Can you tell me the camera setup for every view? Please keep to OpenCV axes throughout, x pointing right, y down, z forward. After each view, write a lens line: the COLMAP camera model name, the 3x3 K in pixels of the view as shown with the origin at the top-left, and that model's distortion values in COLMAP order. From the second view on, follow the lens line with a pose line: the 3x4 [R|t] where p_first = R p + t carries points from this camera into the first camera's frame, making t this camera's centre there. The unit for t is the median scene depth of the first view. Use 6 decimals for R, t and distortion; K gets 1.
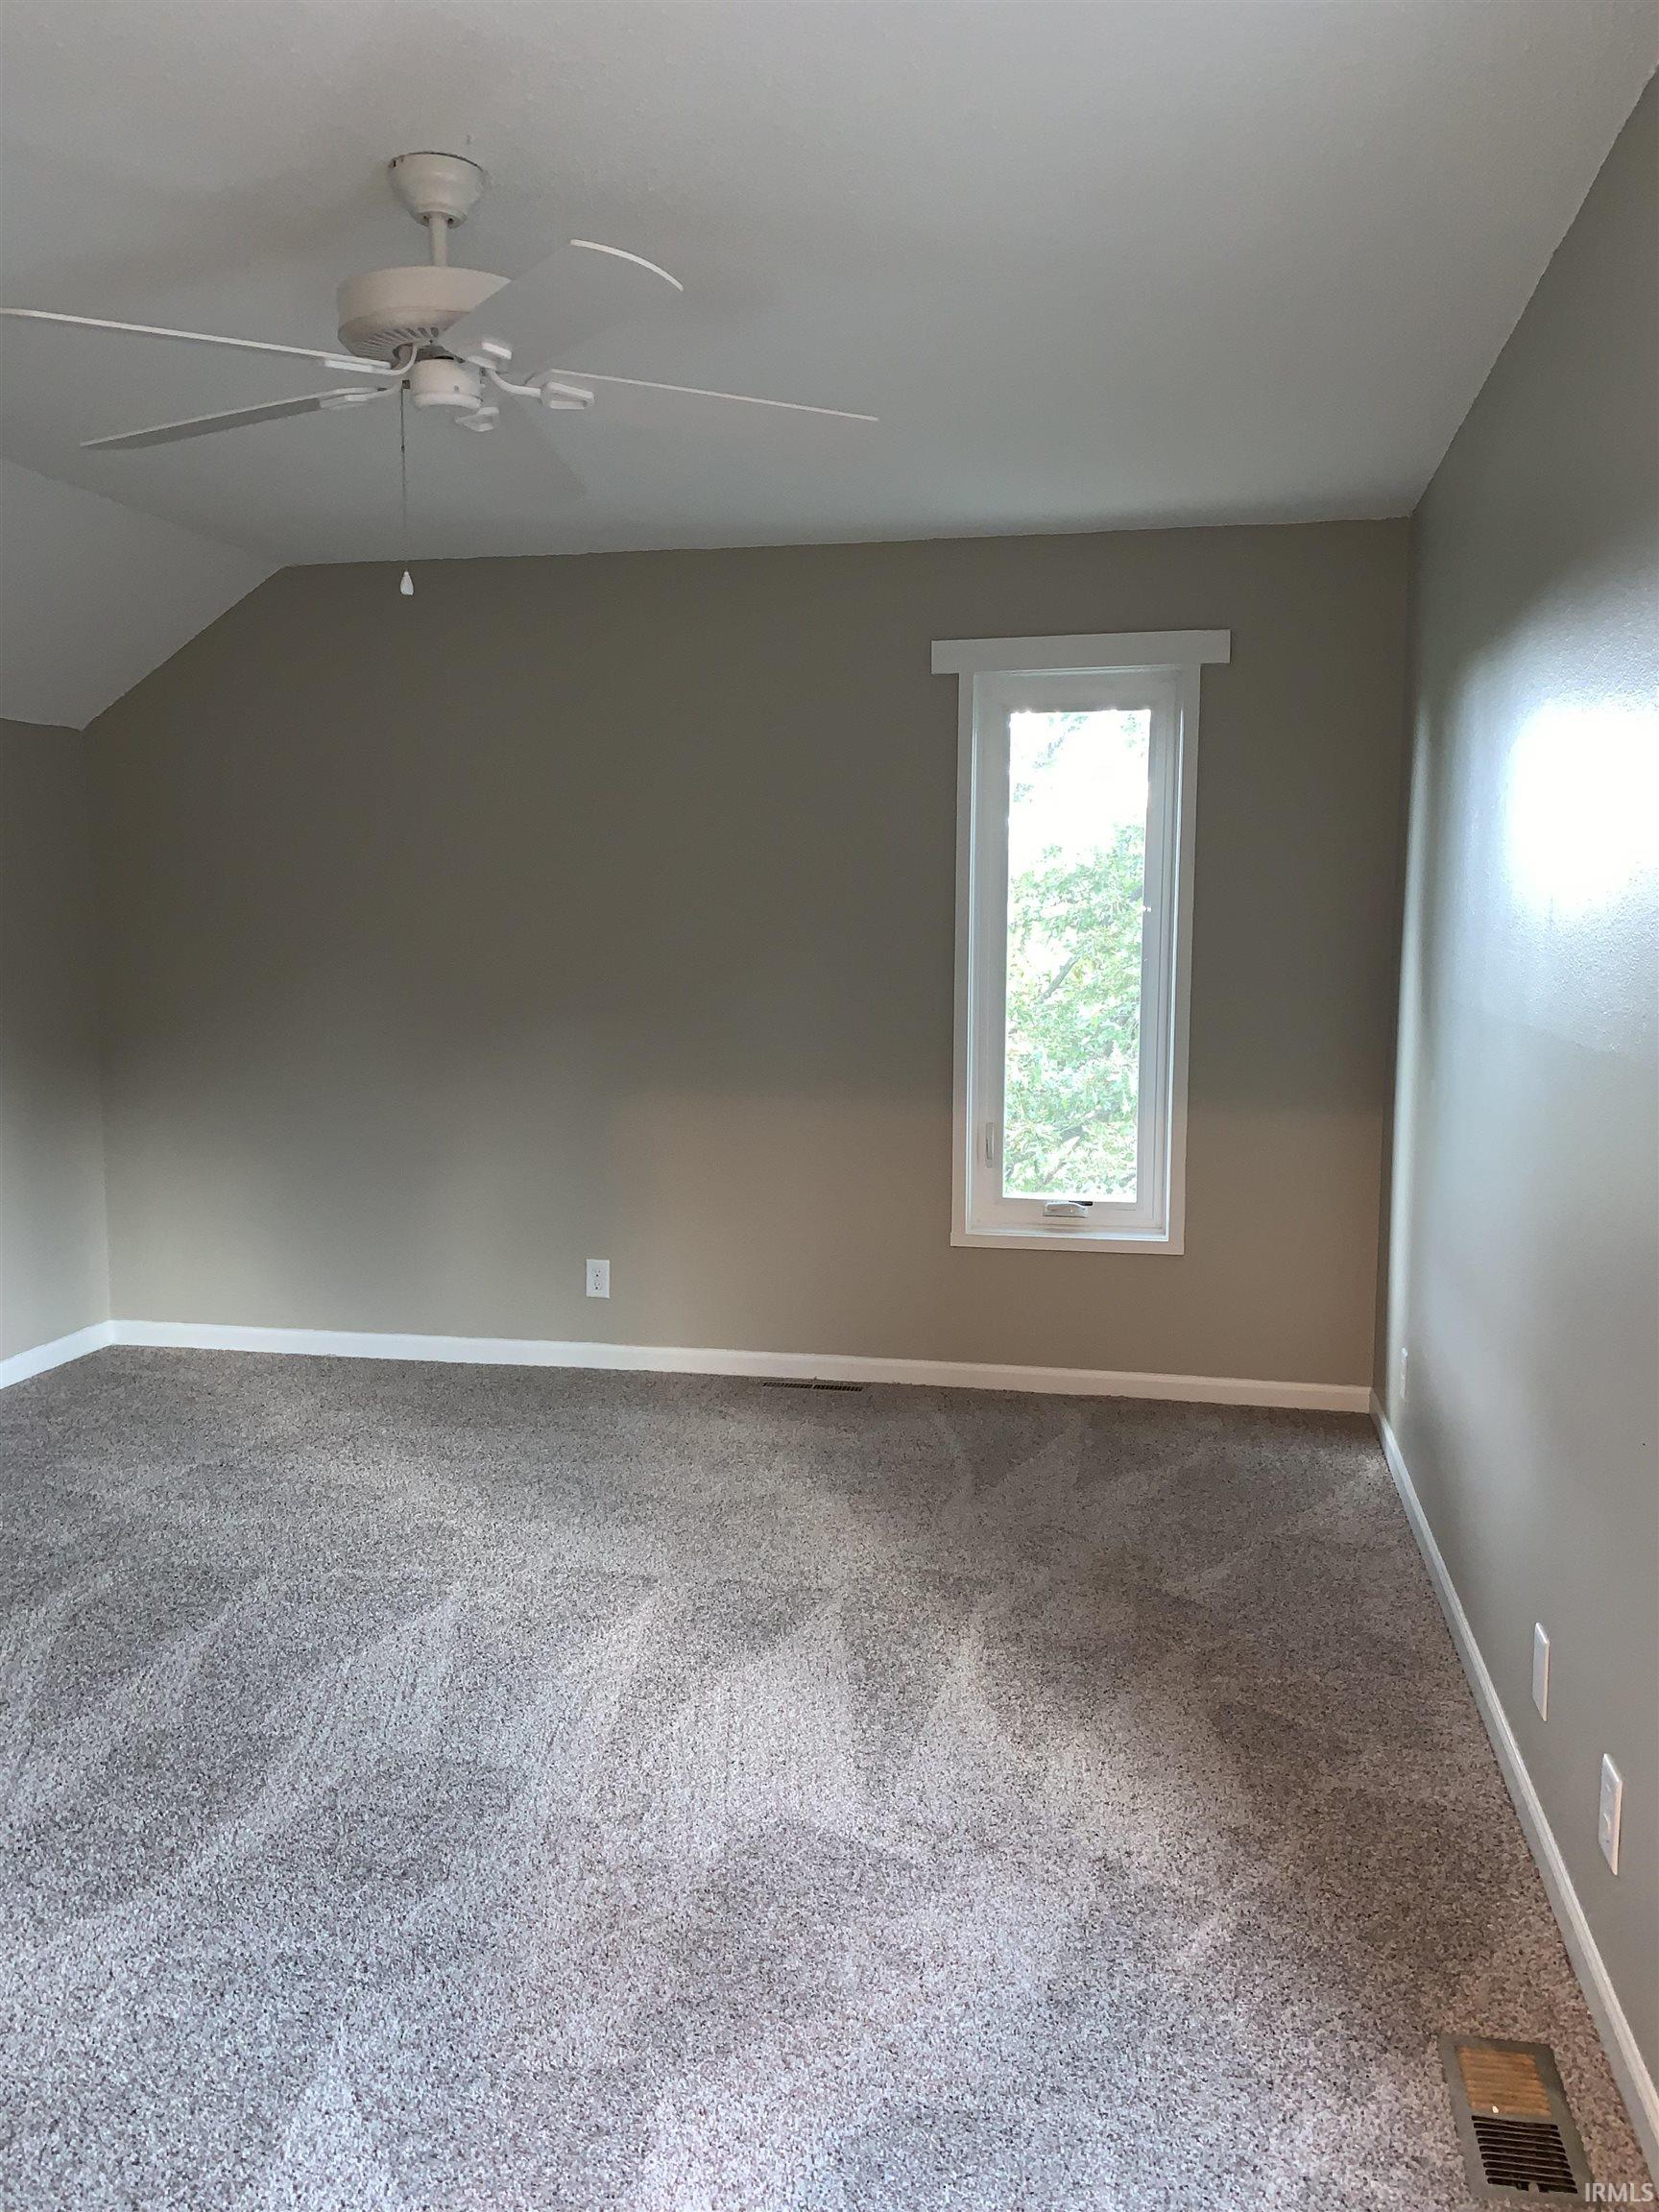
lens RADIAL K [[1694.5, 0, 829.5], [0, 1694.5, 1106.0], [0, 0, 1]] dist [0.052490, -0.047682]
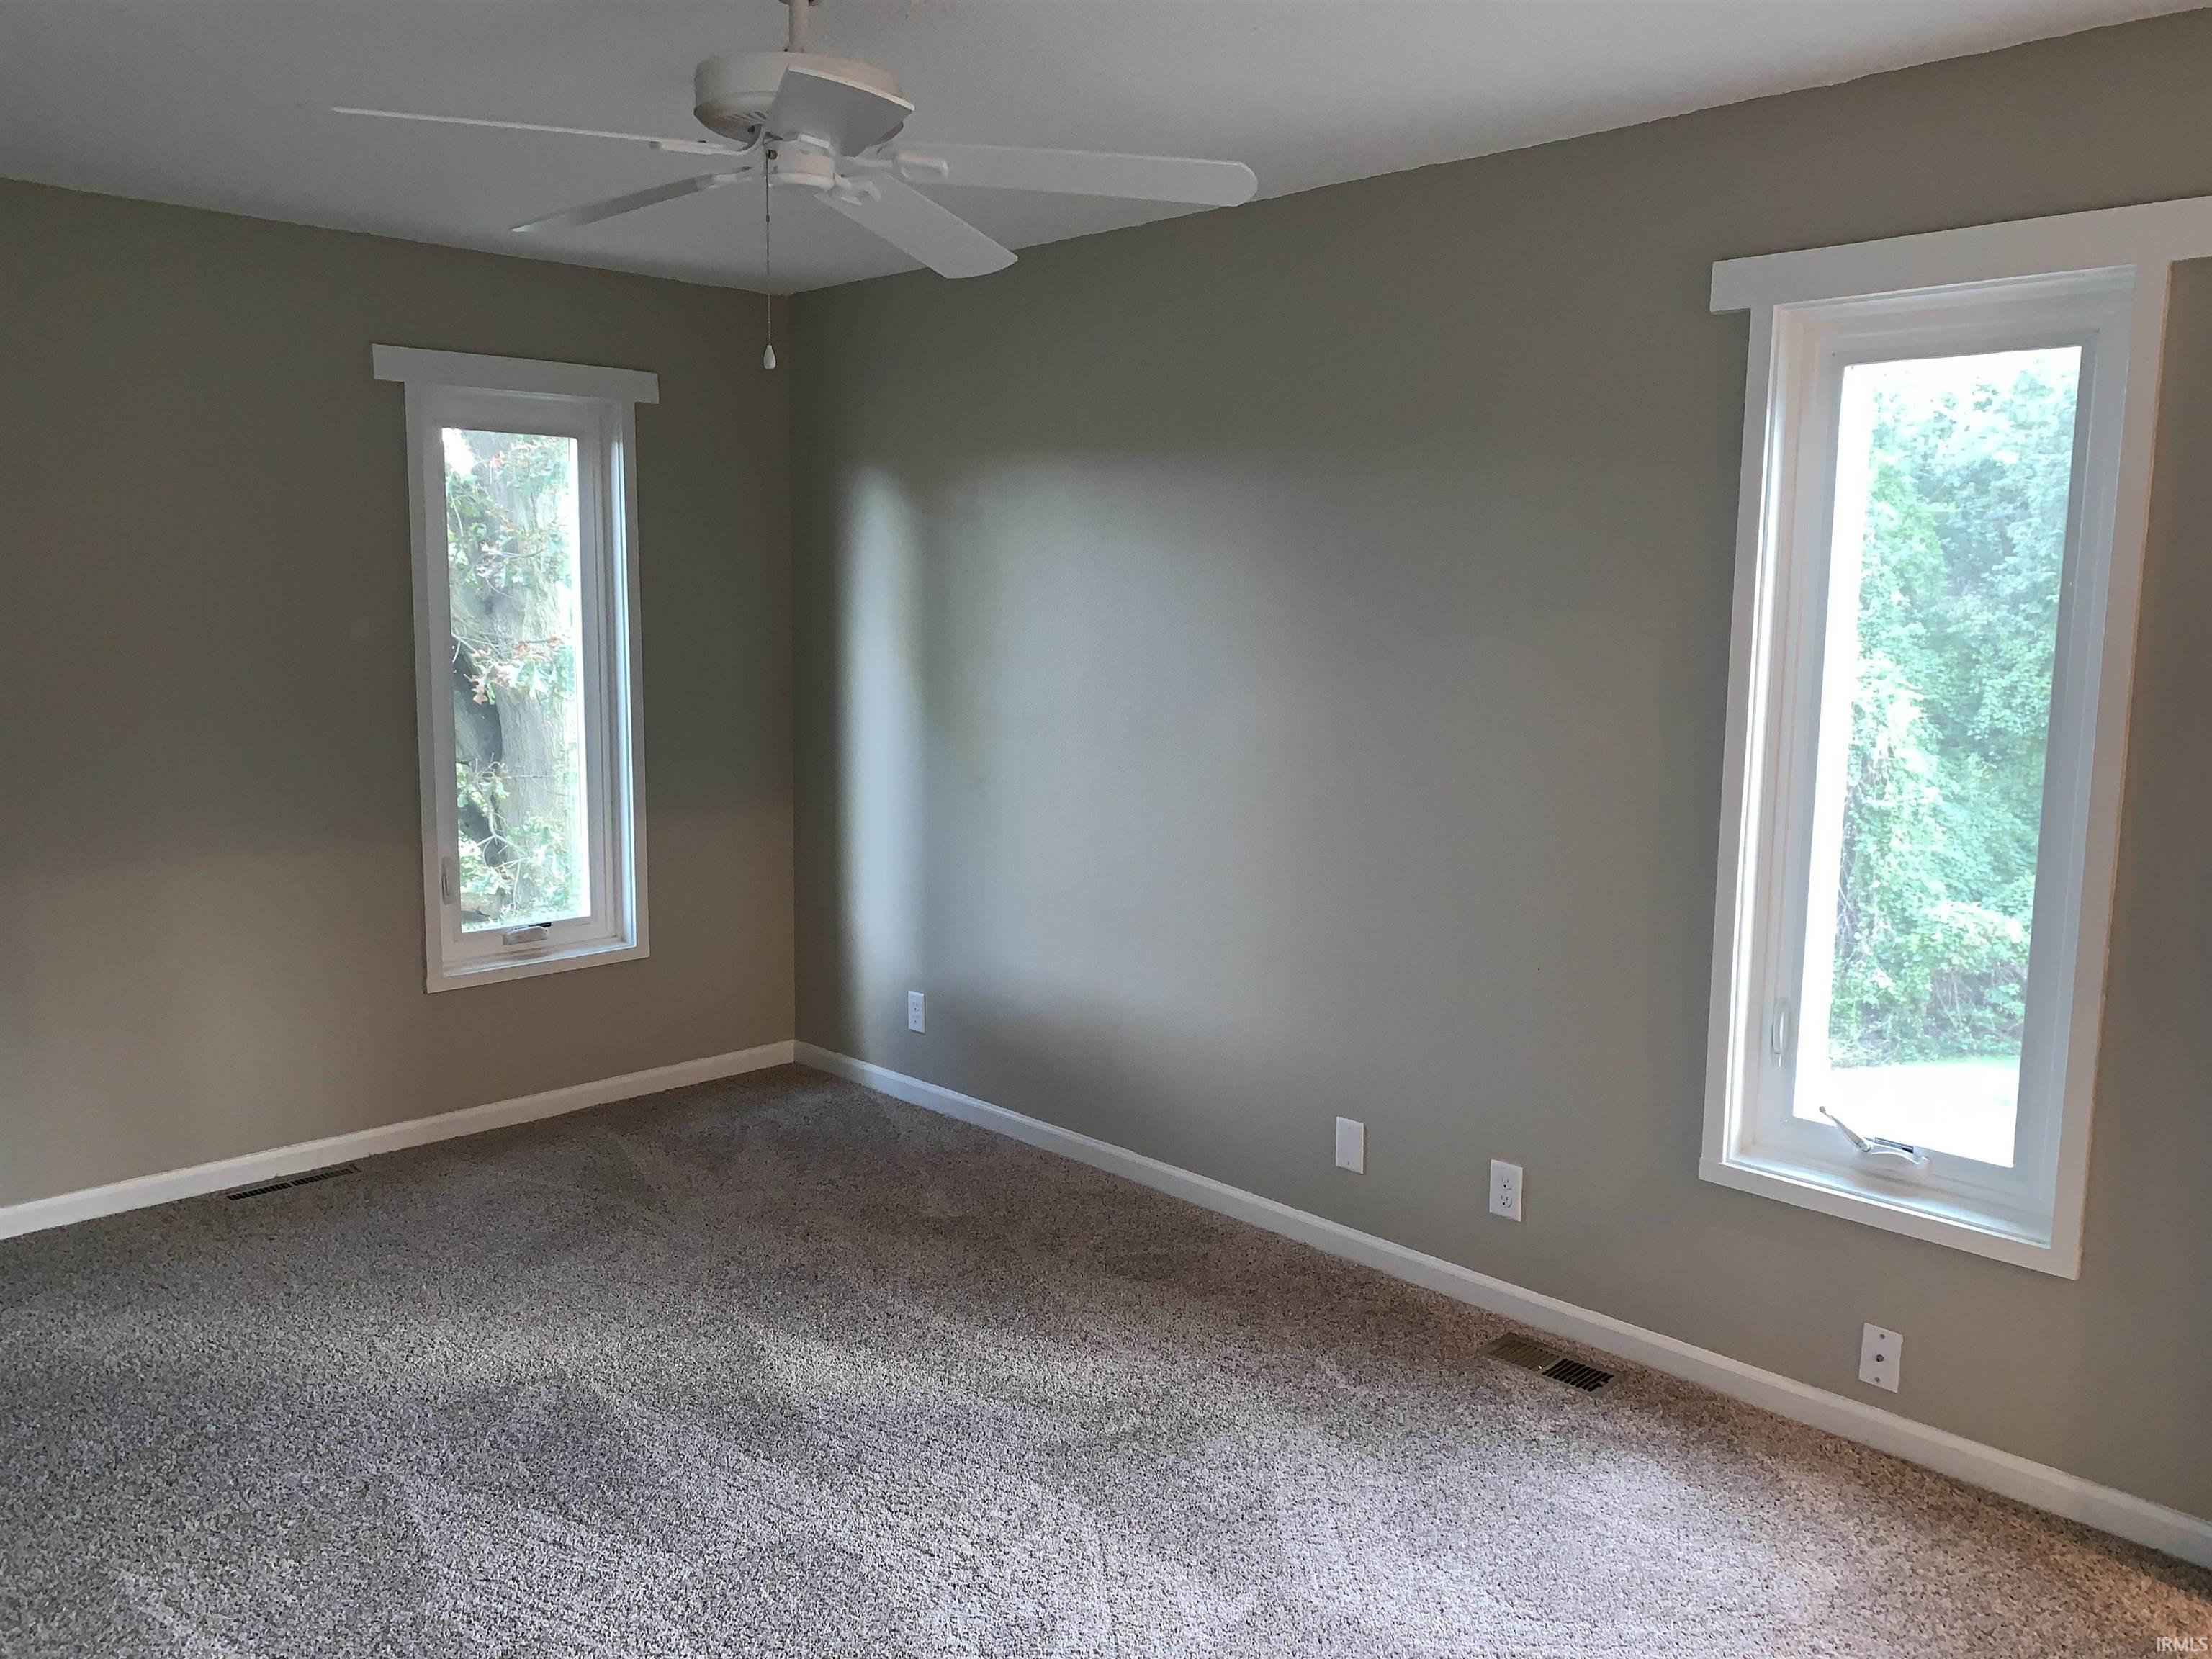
lens RADIAL K [[1694.5, 0, 1131.7], [0, 1694.5, 844.8], [0, 0, 1]] dist [0.052490, -0.047682]
pose [[0.578792, -0.128502, 0.805287, -0.491368], [0.089462, 0.991552, 0.093925, -0.058369], [-0.810553, 0.017679, 0.585398, 0.132004]]
